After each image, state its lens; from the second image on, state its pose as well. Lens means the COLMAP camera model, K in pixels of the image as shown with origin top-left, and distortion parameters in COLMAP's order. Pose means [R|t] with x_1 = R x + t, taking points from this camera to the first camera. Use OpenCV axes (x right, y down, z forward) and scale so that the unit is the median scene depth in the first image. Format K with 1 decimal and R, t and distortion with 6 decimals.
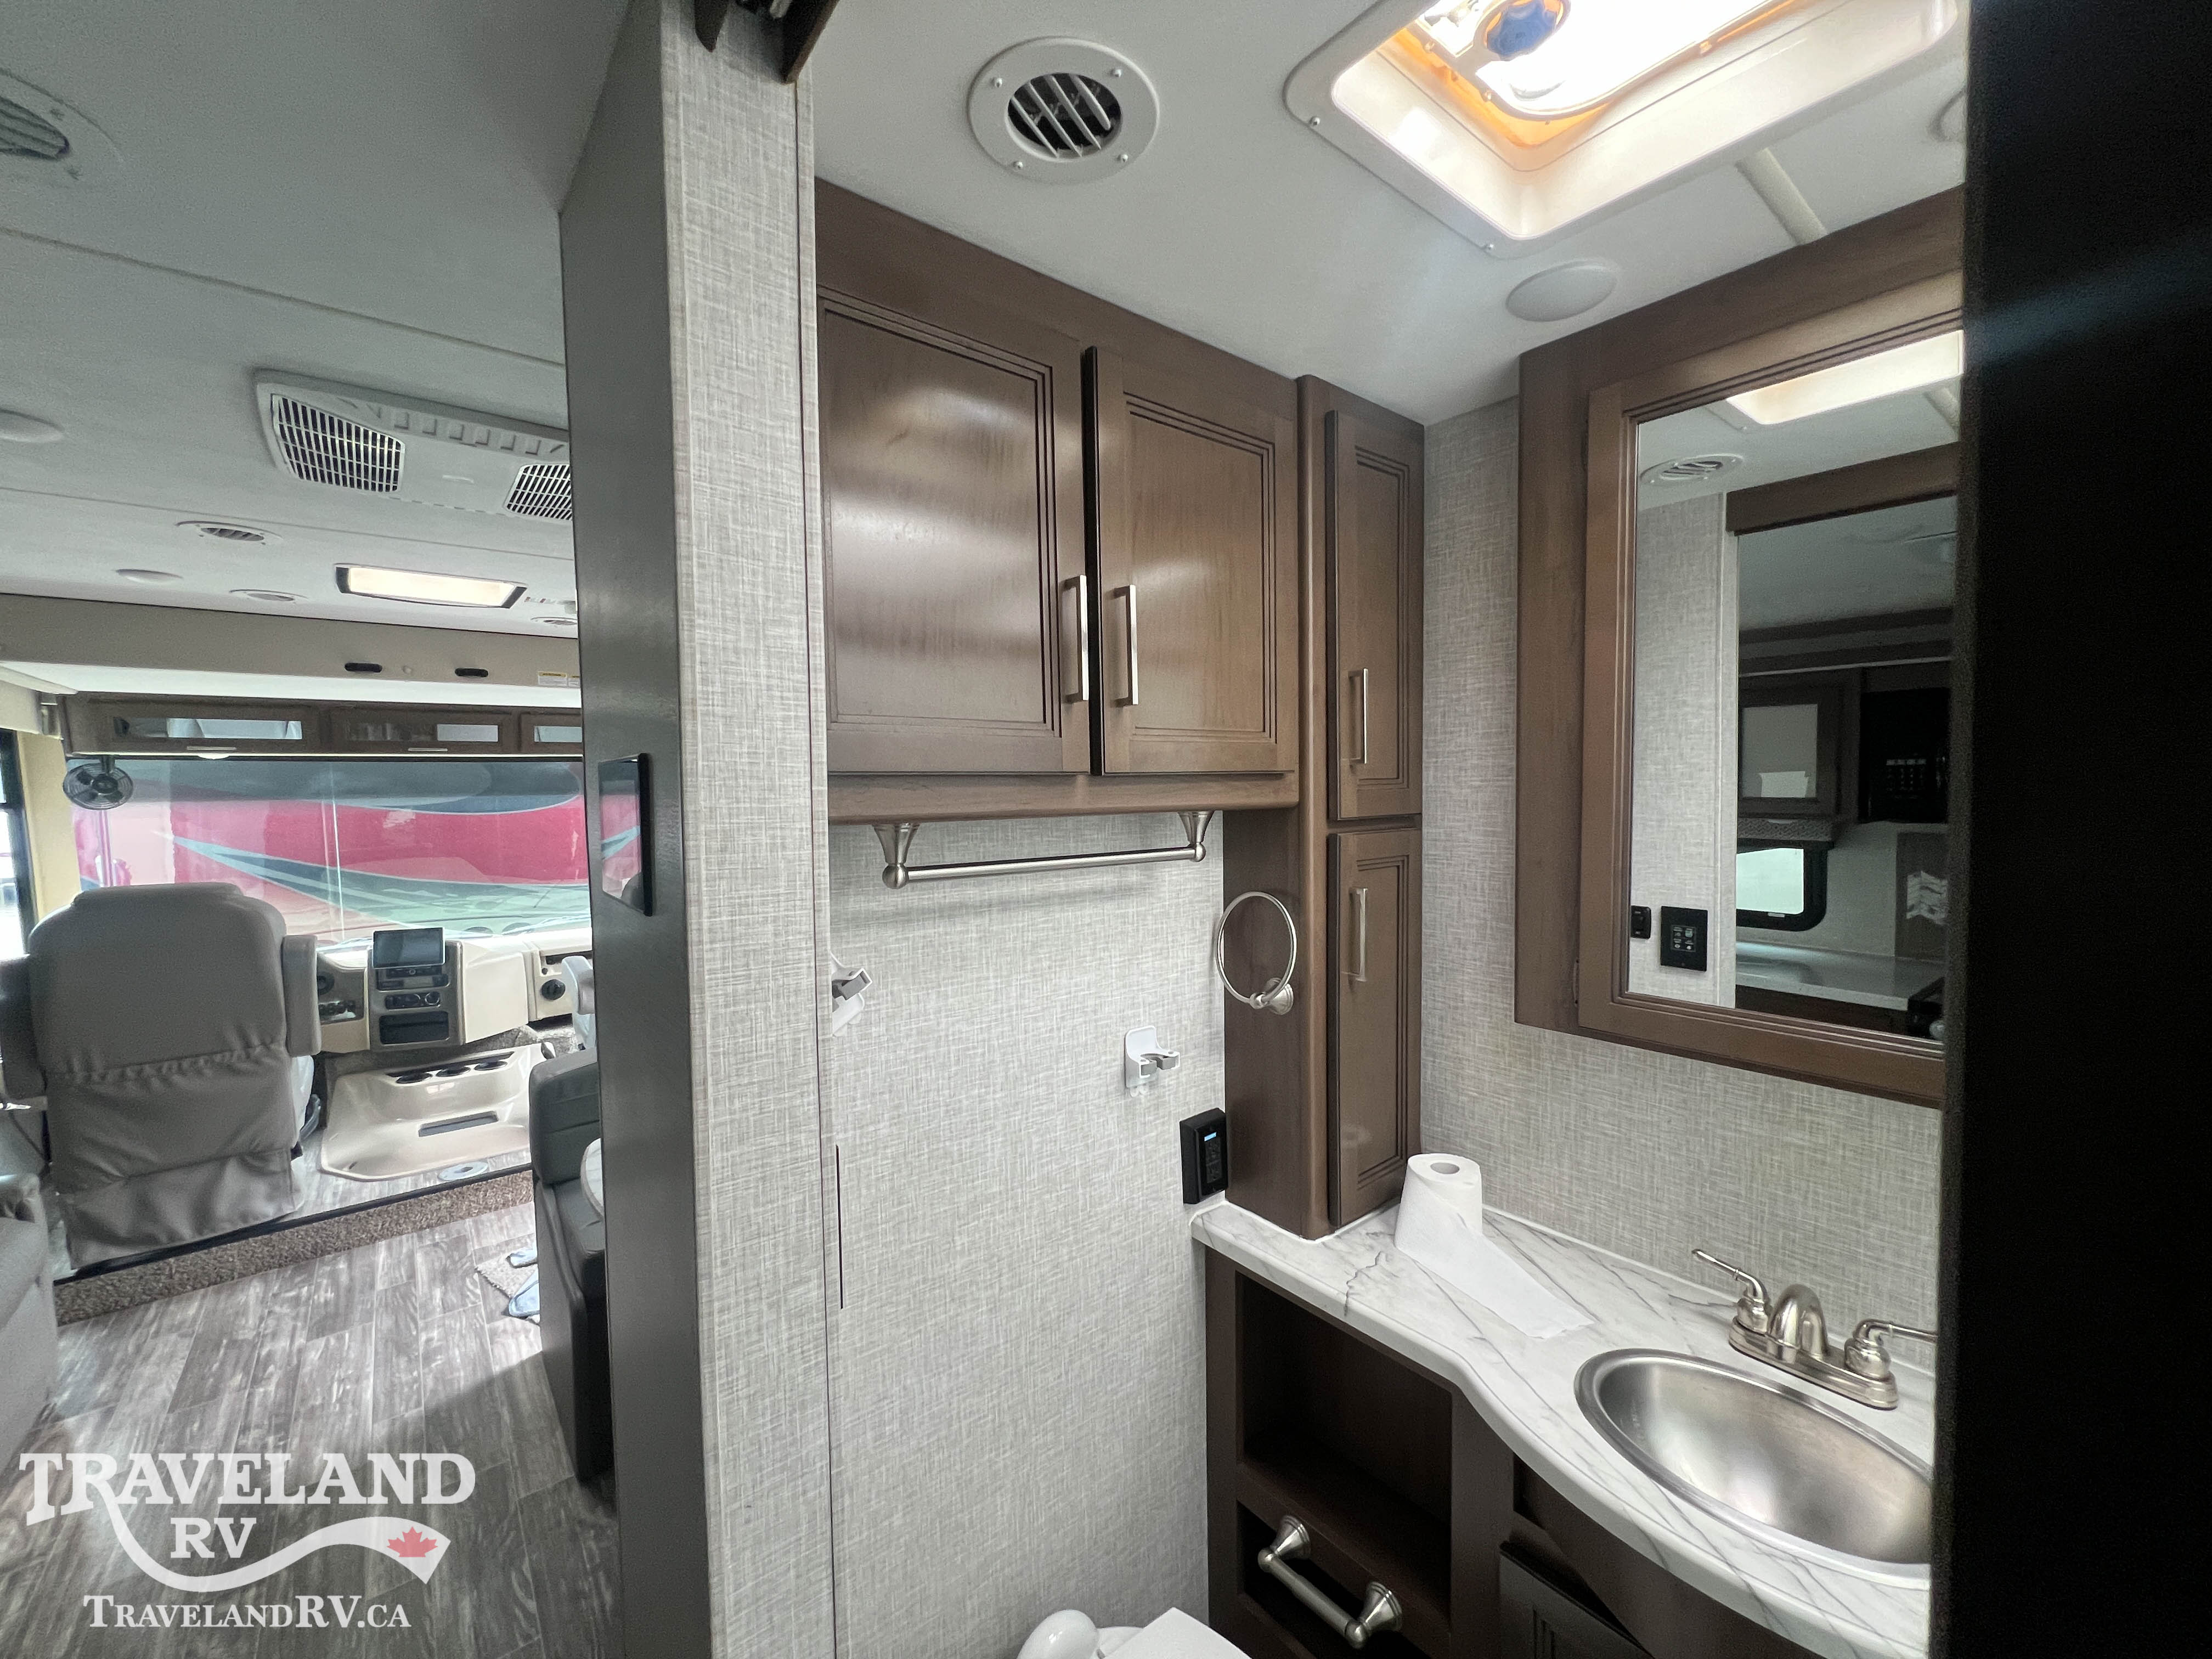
lens RADIAL K [[884.6, 0, 1108.0], [0, 884.6, 829.0], [0, 0, 1]] dist [-0.002113, 0.000247]
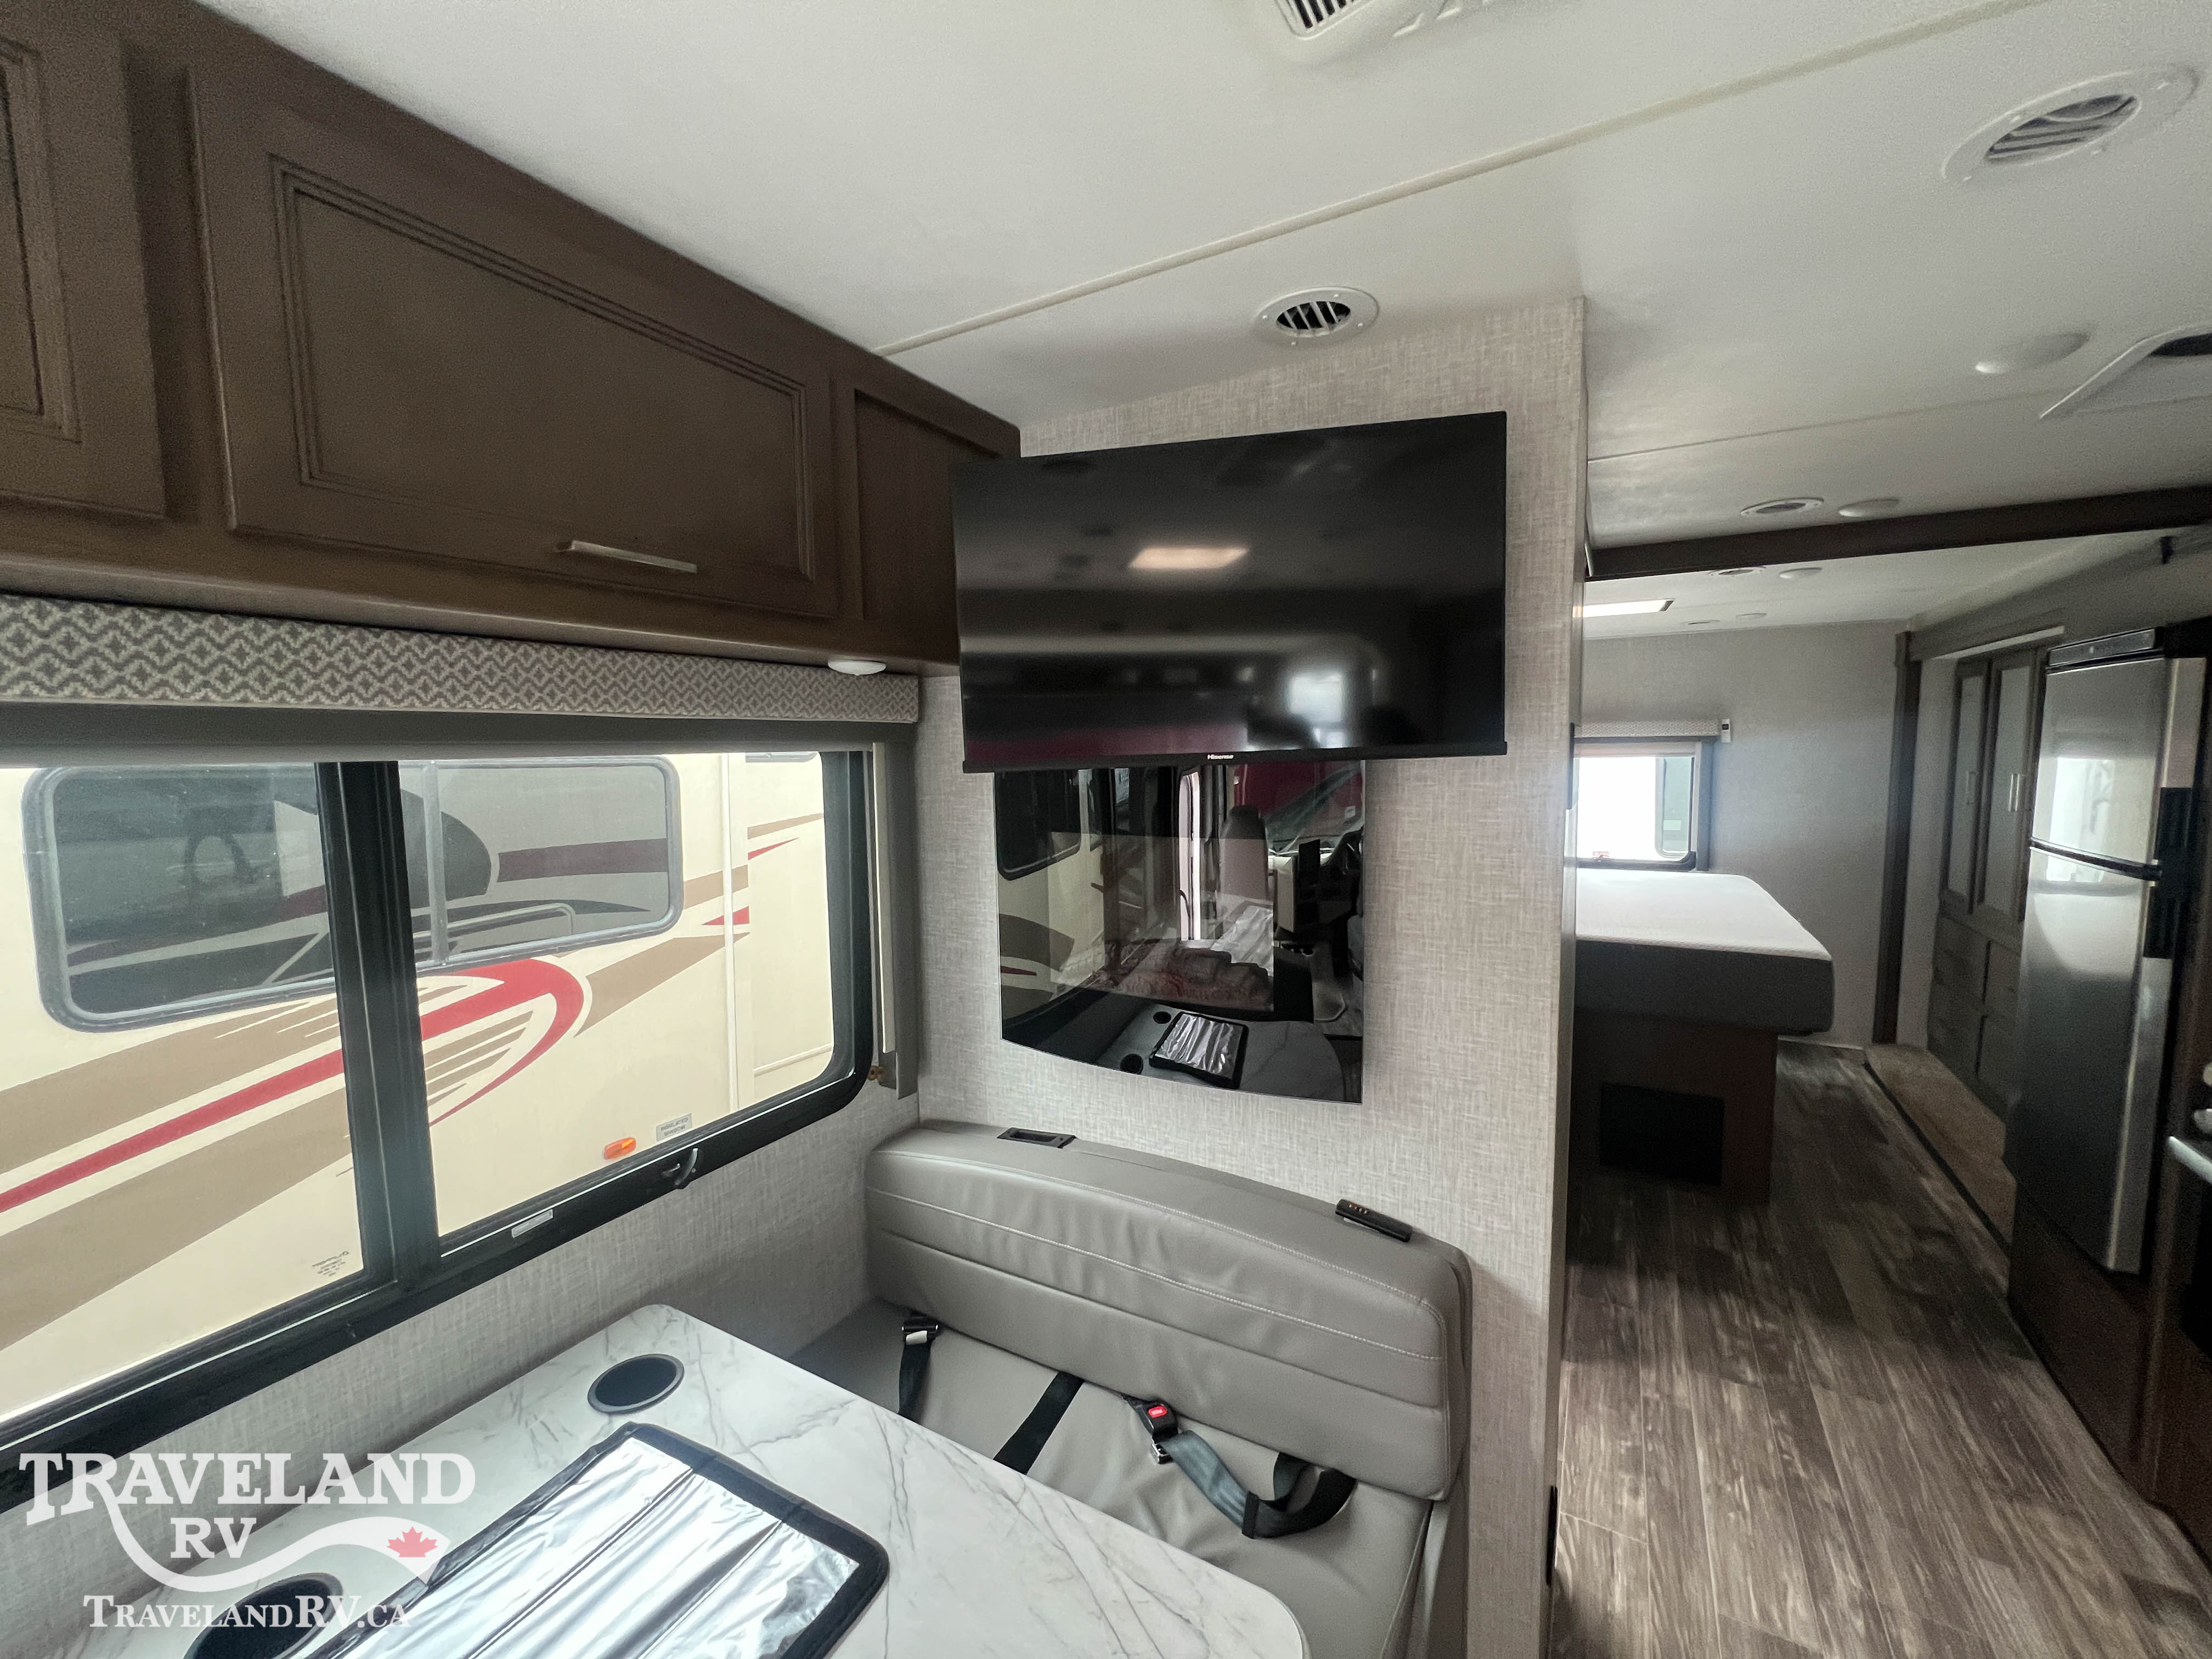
lens RADIAL K [[884.6, 0, 1103.8], [0, 884.6, 826.4], [0, 0, 1]] dist [-0.002113, 0.000247]
pose [[-0.358195, -0.066321, 0.931288, -0.486801], [0.068379, 0.992932, 0.097011, -0.027004], [-0.931139, 0.098430, -0.351128, 0.624600]]
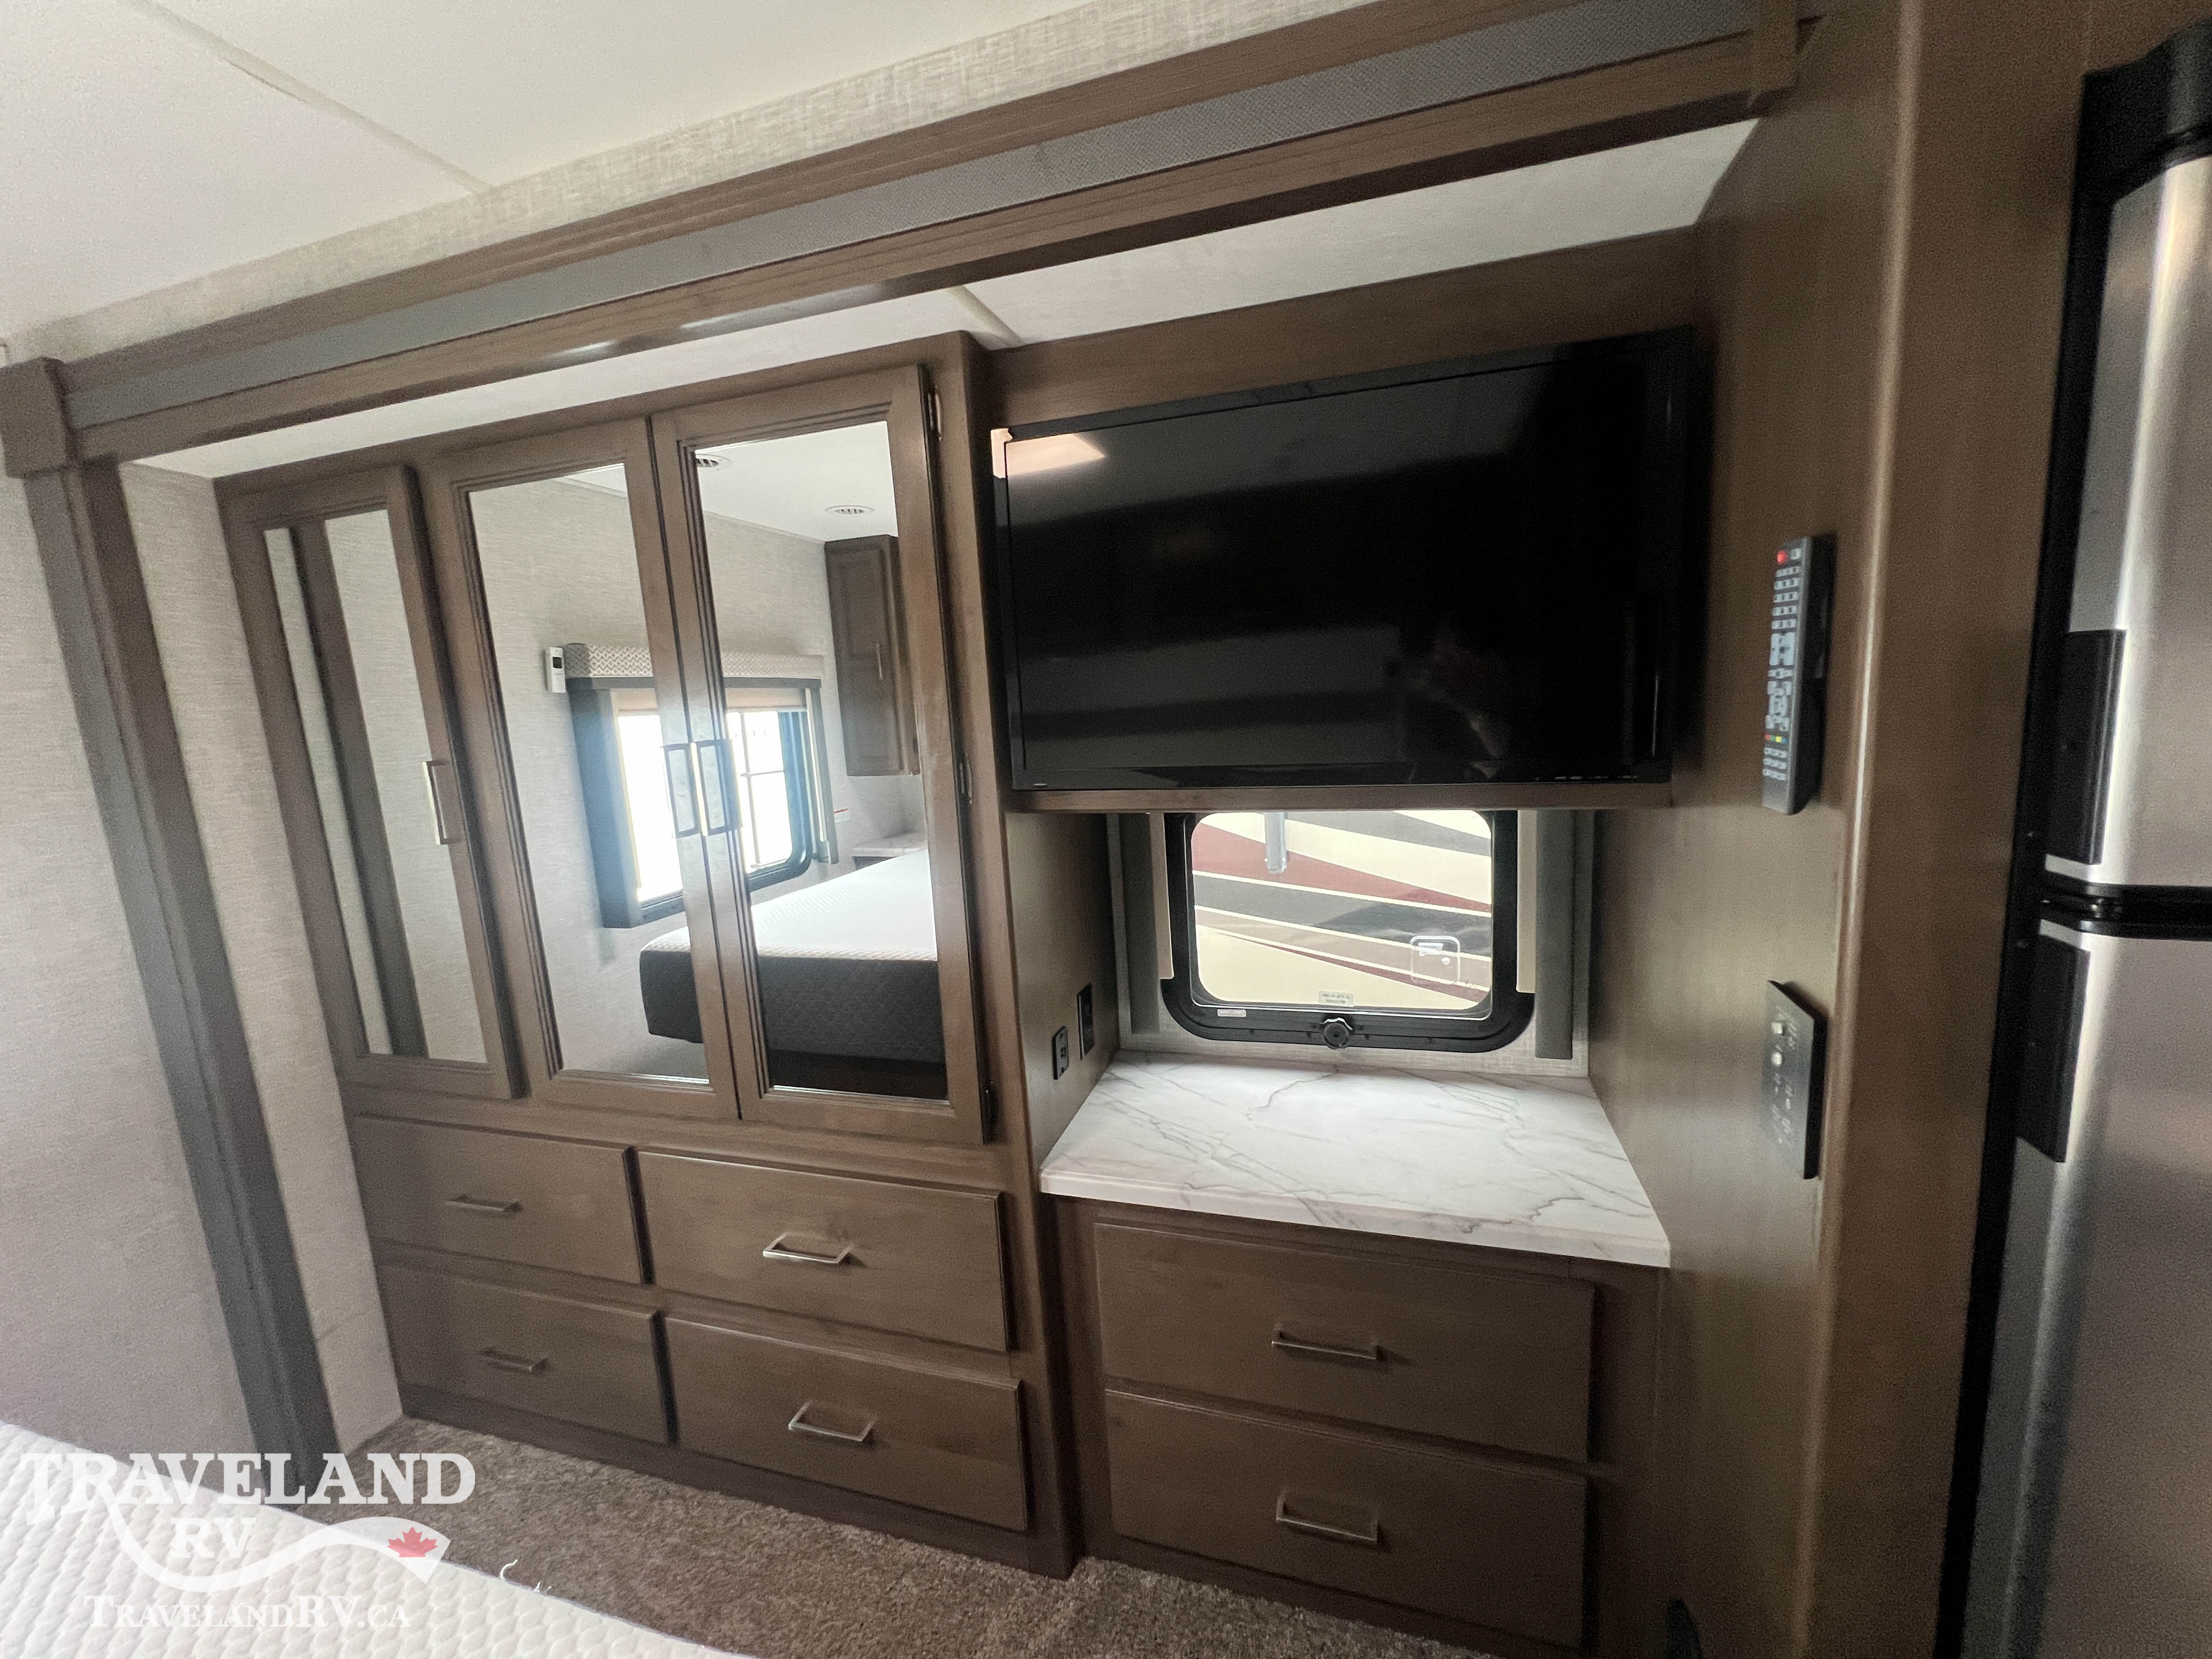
lens RADIAL K [[884.6, 0, 1096.8], [0, 884.6, 822.9], [0, 0, 1]] dist [-0.002113, 0.000247]
pose [[-0.827553, 0.150728, -0.540775, -0.171701], [0.043678, 0.977649, 0.205655, 0.009157], [0.559686, 0.146570, -0.815640, 0.176883]]
